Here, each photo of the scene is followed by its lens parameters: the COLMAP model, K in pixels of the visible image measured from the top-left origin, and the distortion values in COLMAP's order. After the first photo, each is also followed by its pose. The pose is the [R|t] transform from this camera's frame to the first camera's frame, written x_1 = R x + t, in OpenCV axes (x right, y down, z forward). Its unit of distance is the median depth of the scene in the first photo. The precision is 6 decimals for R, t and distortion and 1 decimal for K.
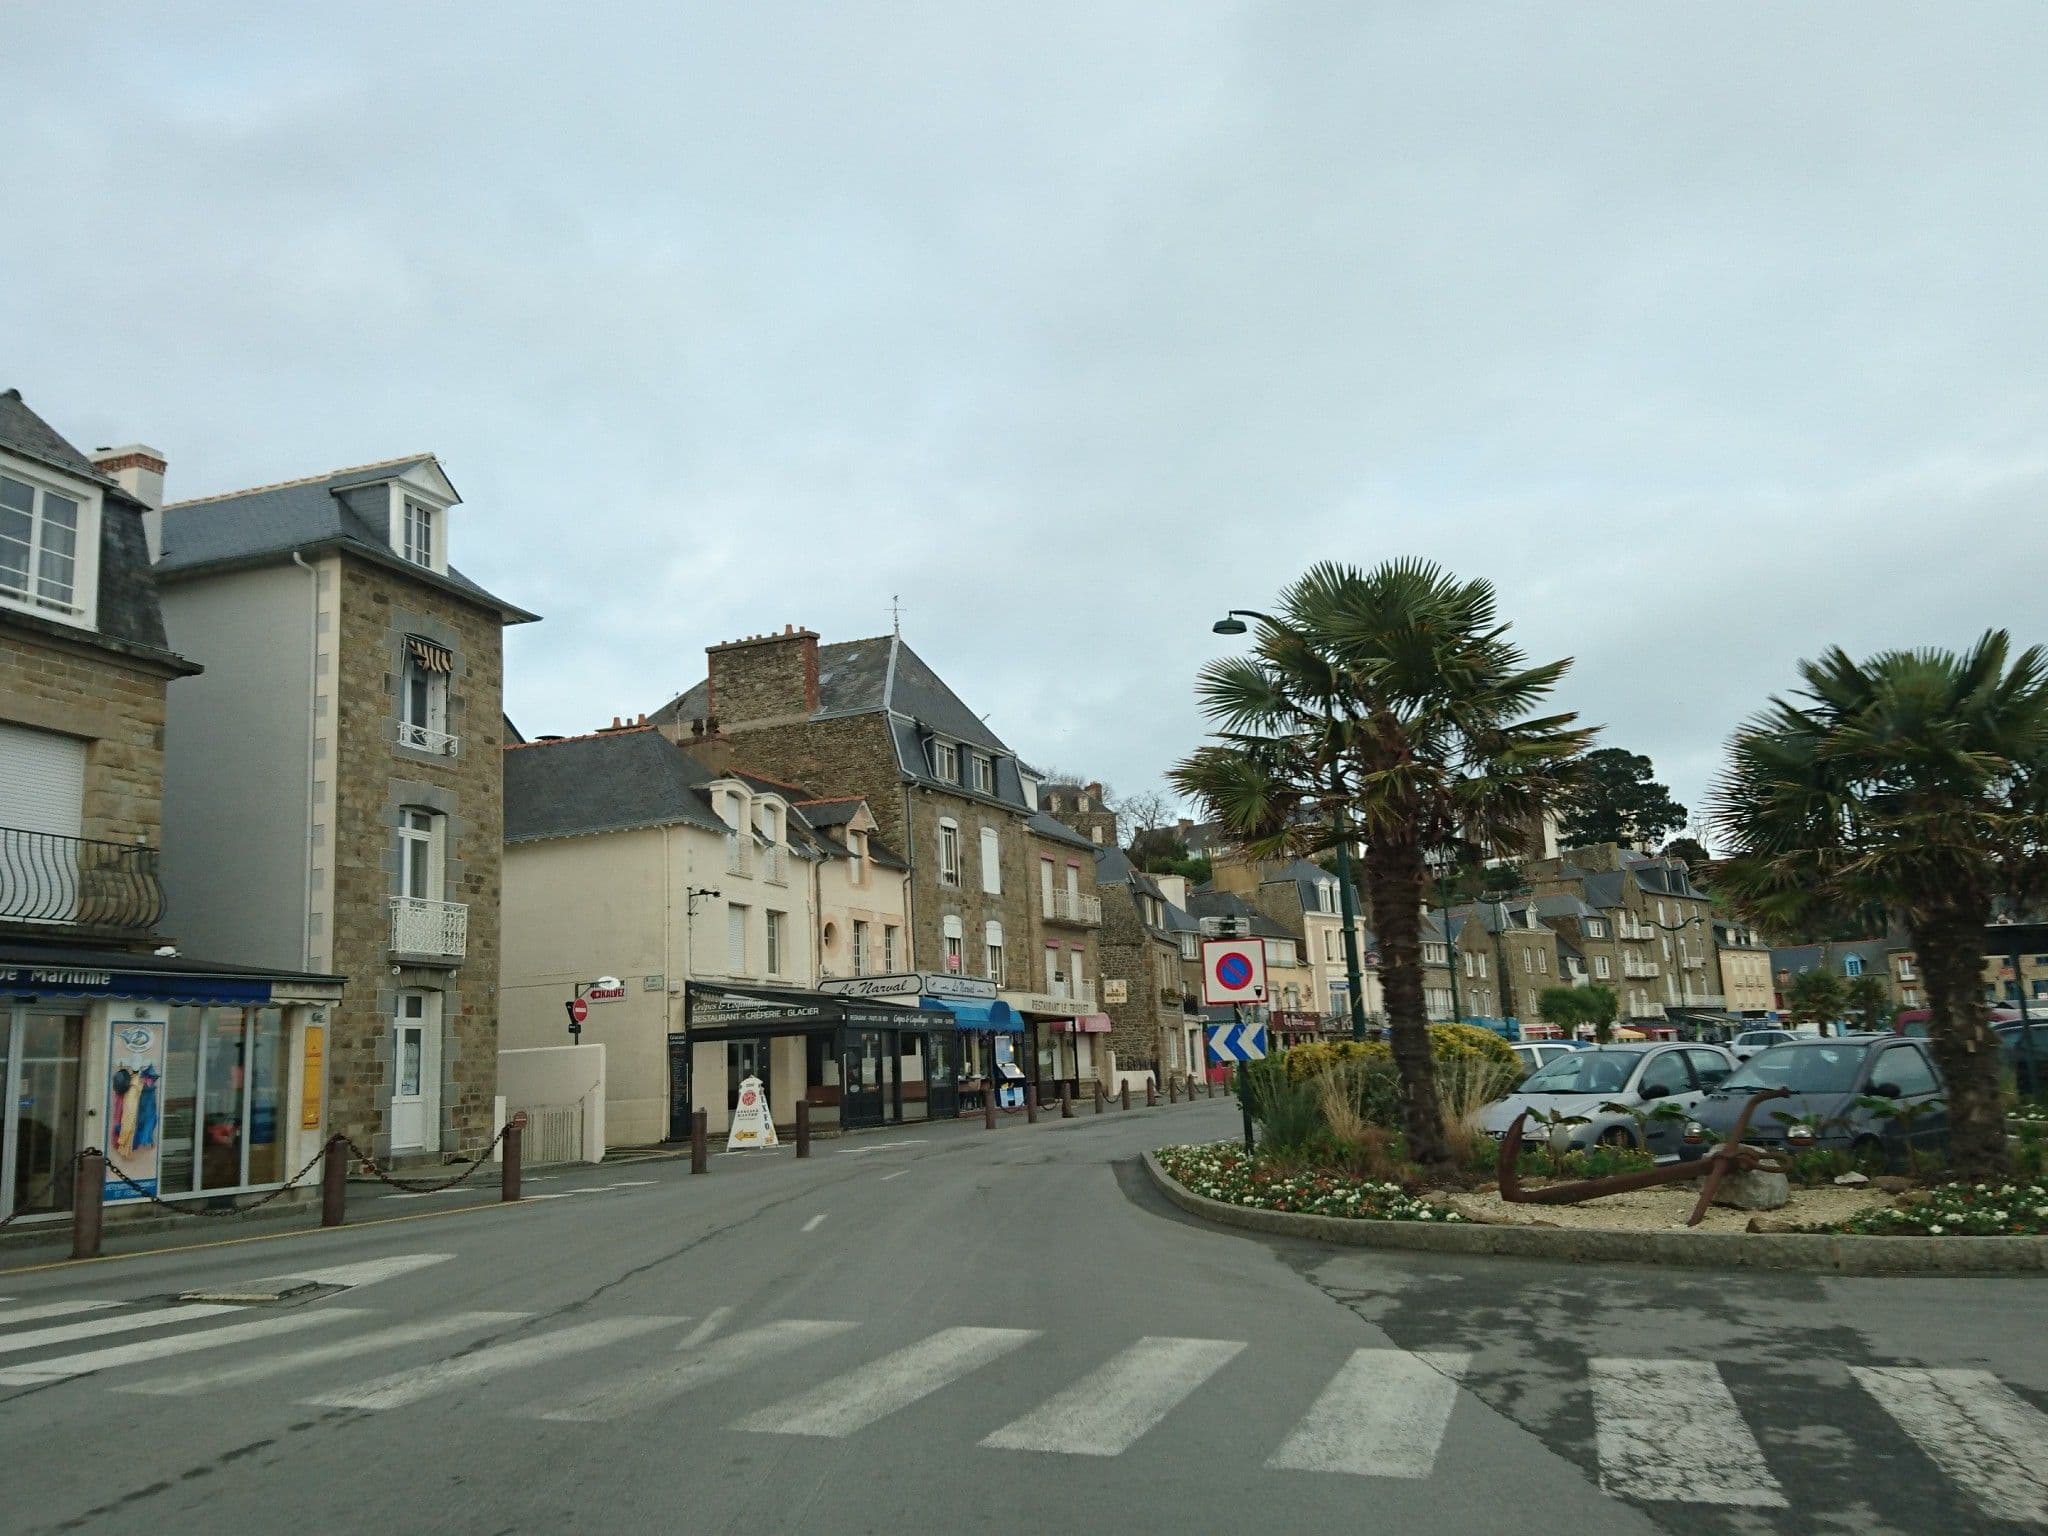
lens RADIAL K [[1596.9, 0, 1024.0], [0, 1596.9, 768.0], [0, 0, 1]] dist [0.173963, -0.336666]
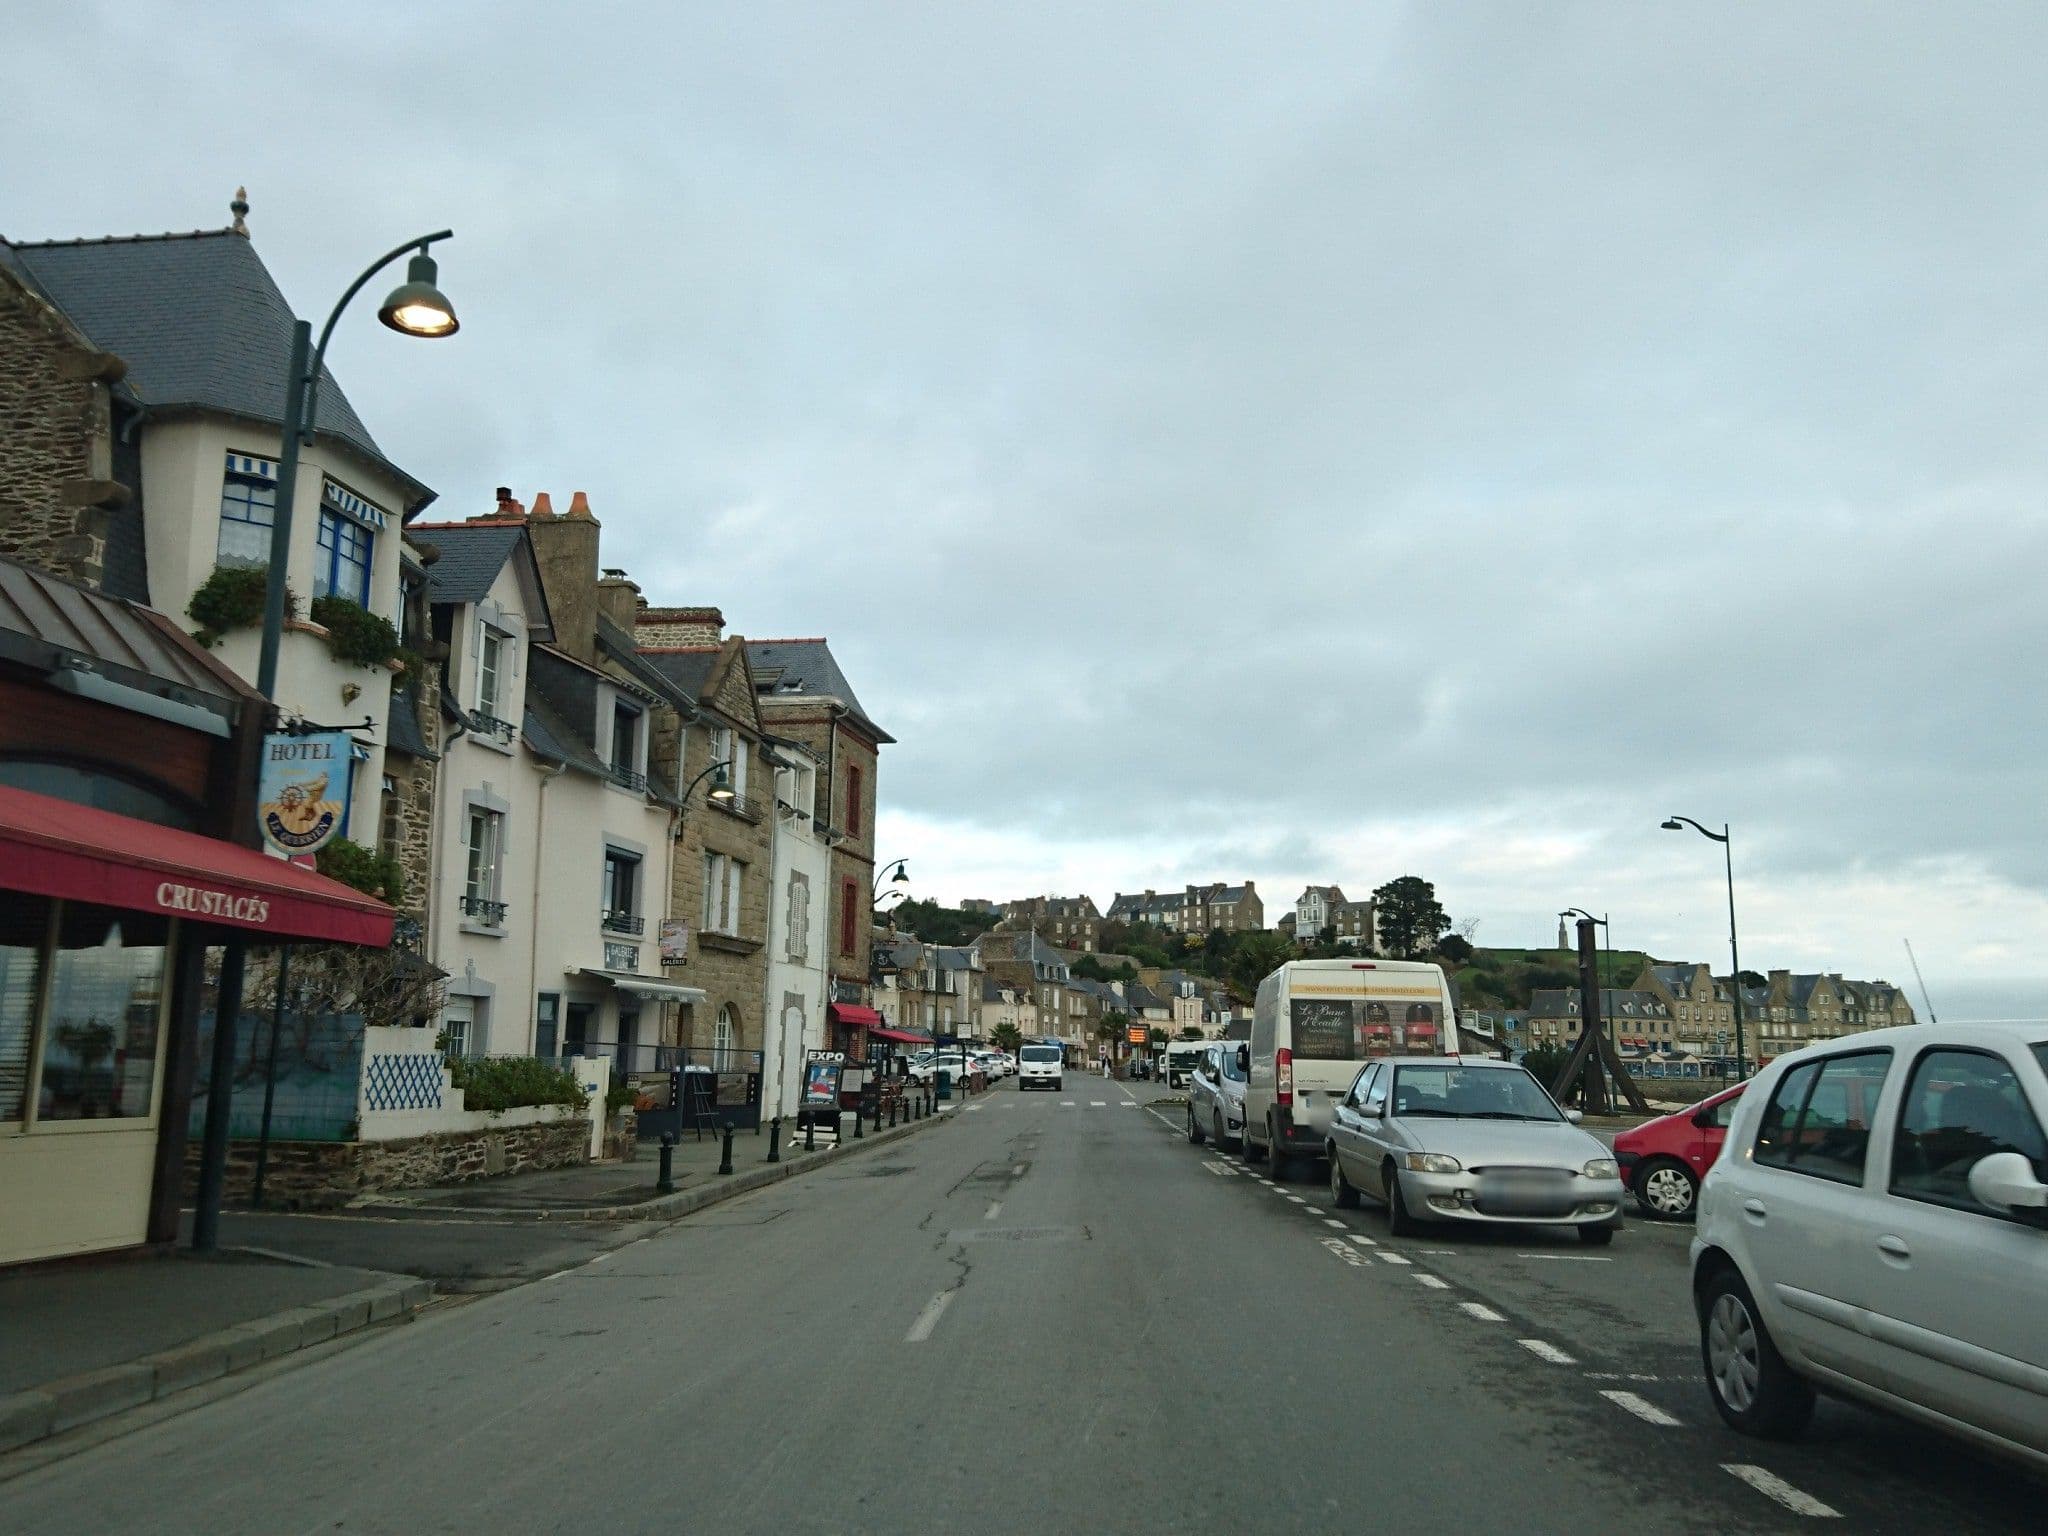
lens RADIAL K [[1631.2, 0, 1021.1], [0, 1631.2, 781.8], [0, 0, 1]] dist [0.063272, -0.227802]
pose [[0.997958, 0.063819, 0.002491, -0.070202], [-0.063859, 0.997697, 0.022868, -0.251742], [-0.001026, -0.022981, 0.999735, -1.309255]]
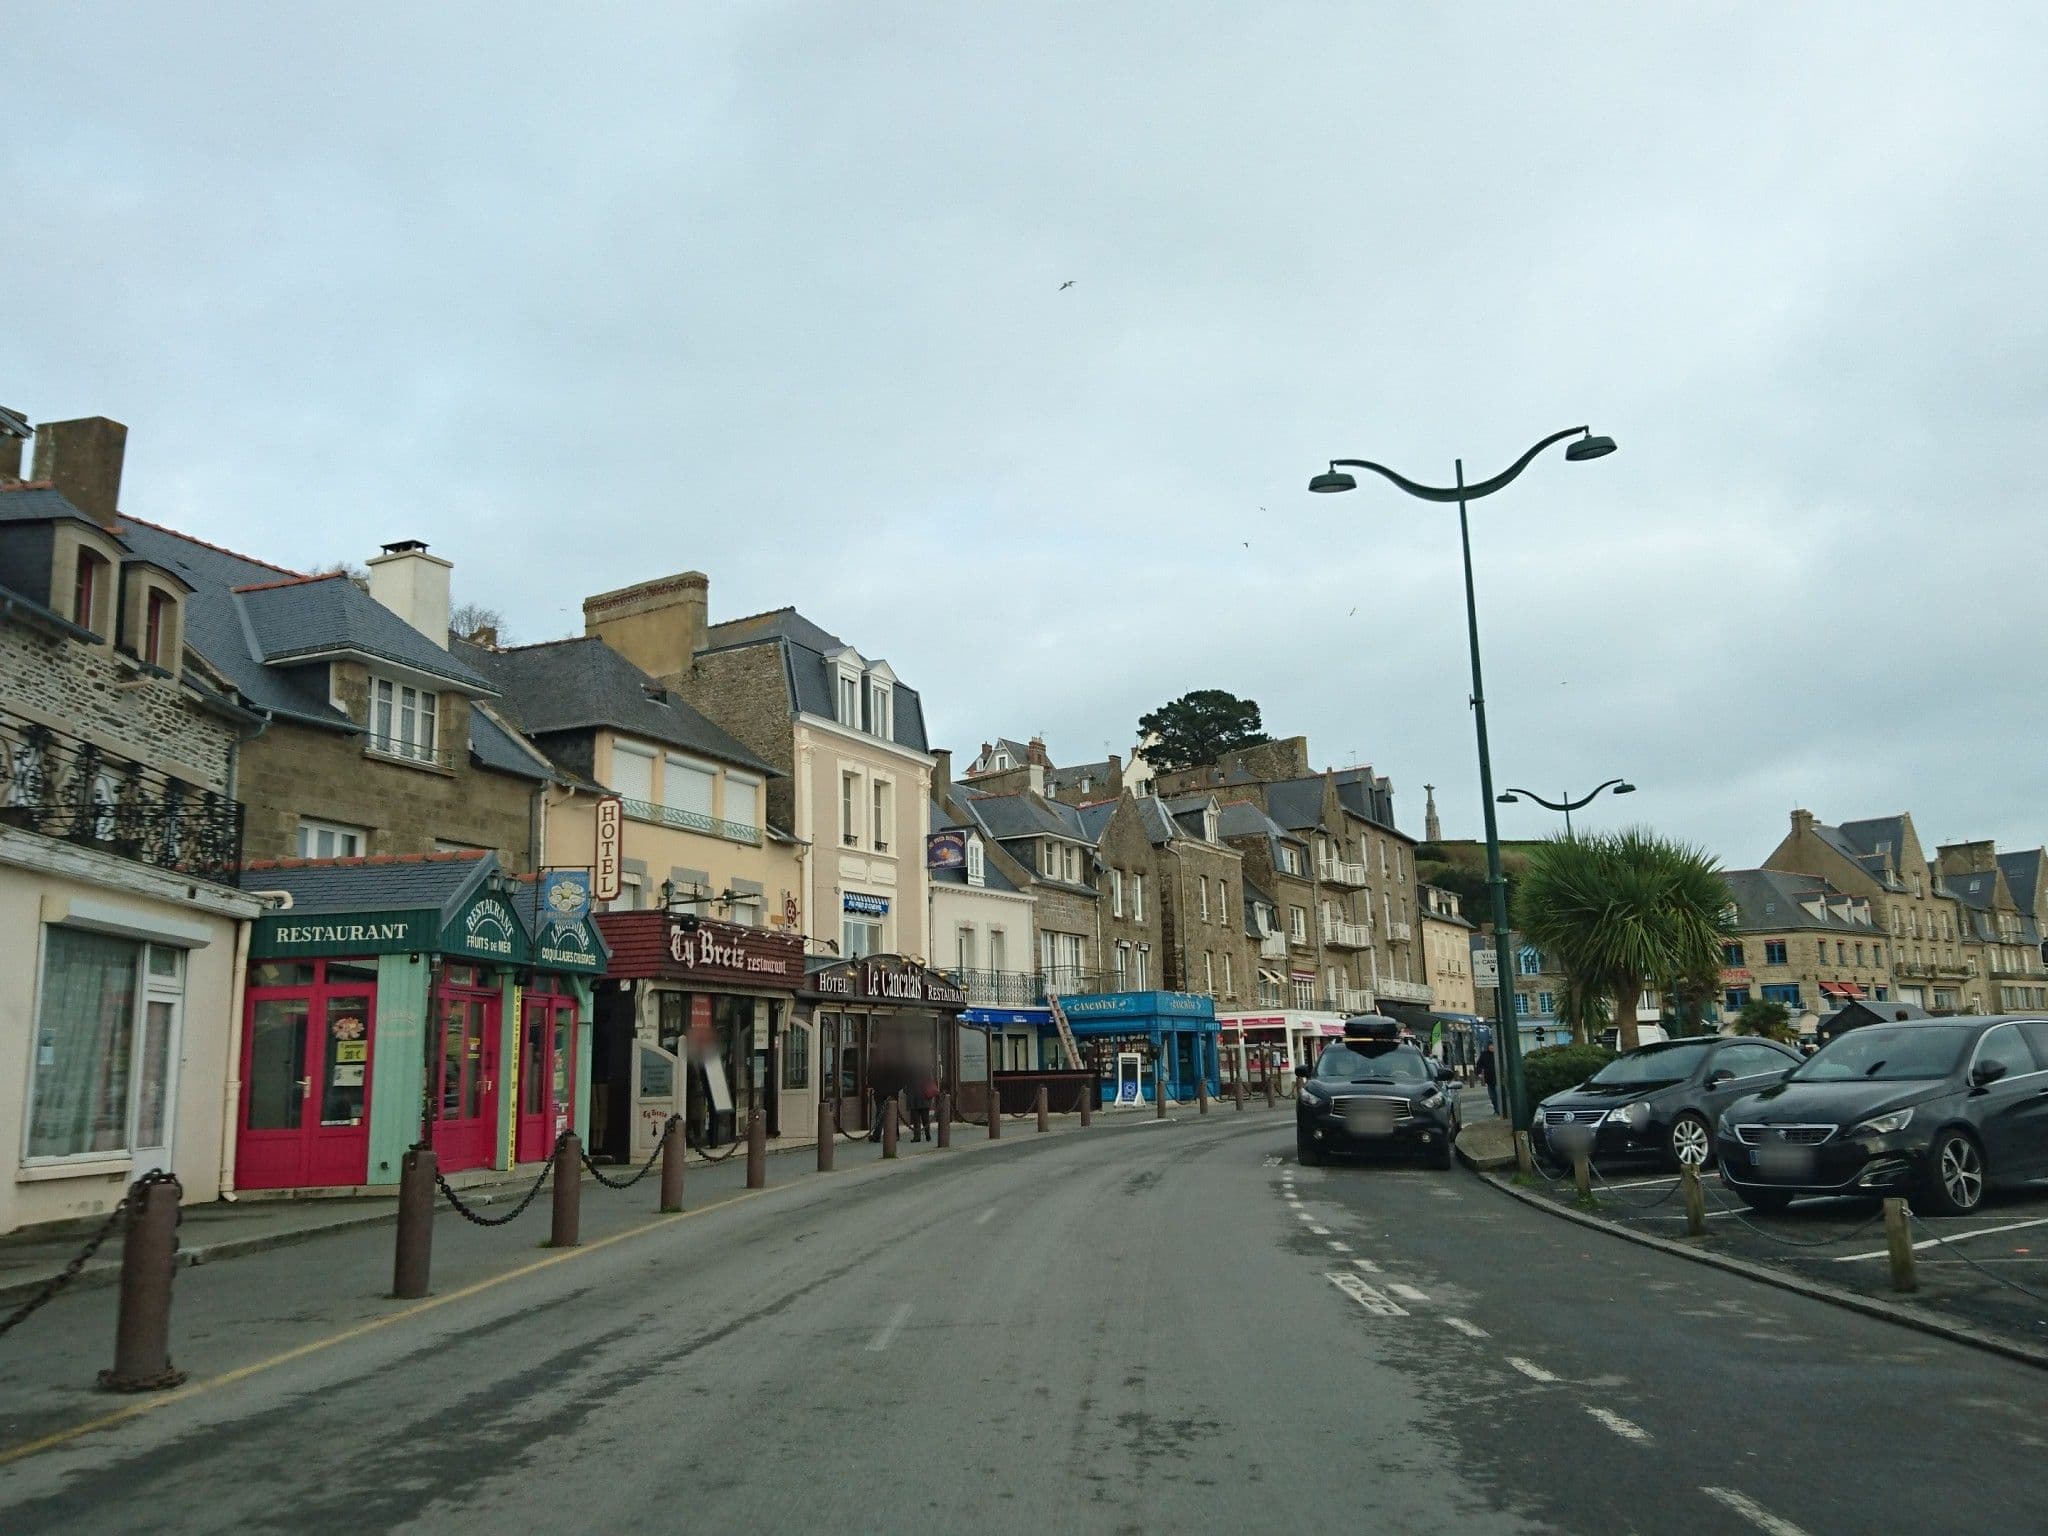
lens RADIAL K [[1596.9, 0, 1024.0], [0, 1596.9, 768.0], [0, 0, 1]] dist [0.173963, -0.336666]
pose [[0.957385, 0.066246, 0.281114, 0.112907], [-0.062995, 0.997801, -0.020599, 0.103619], [-0.281860, 0.002013, 0.959453, 0.576308]]
